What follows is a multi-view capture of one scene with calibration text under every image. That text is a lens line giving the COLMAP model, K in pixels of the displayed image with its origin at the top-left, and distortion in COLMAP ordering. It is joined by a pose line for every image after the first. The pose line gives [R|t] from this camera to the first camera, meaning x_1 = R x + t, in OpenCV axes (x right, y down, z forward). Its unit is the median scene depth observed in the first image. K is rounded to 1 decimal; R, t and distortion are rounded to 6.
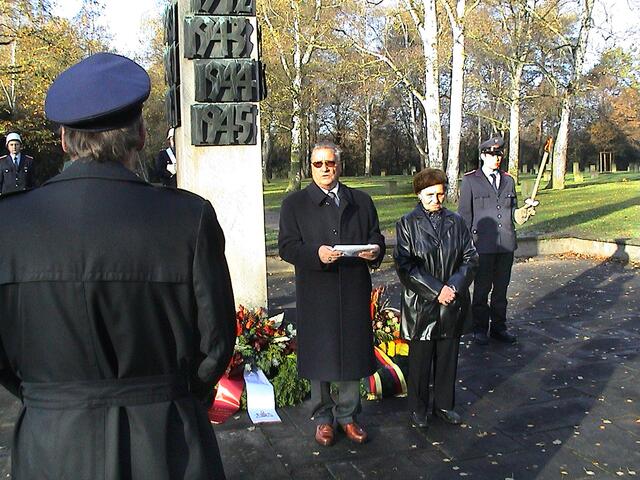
lens RADIAL K [[695.7, 0, 318.6], [0, 695.7, 239.0], [0, 0, 1]] dist [-0.144847, 0.000000]
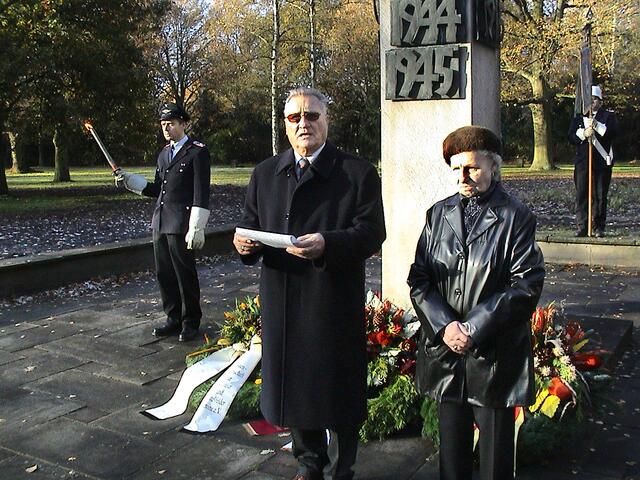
lens RADIAL K [[695.7, 0, 320.1], [0, 695.7, 243.6], [0, 0, 1]] dist [-0.144847, 0.000000]
pose [[0.703412, 0.119485, -0.700667, 0.363288], [-0.081425, 0.992826, 0.087563, -0.029573], [0.706103, -0.004542, 0.708095, 0.348069]]
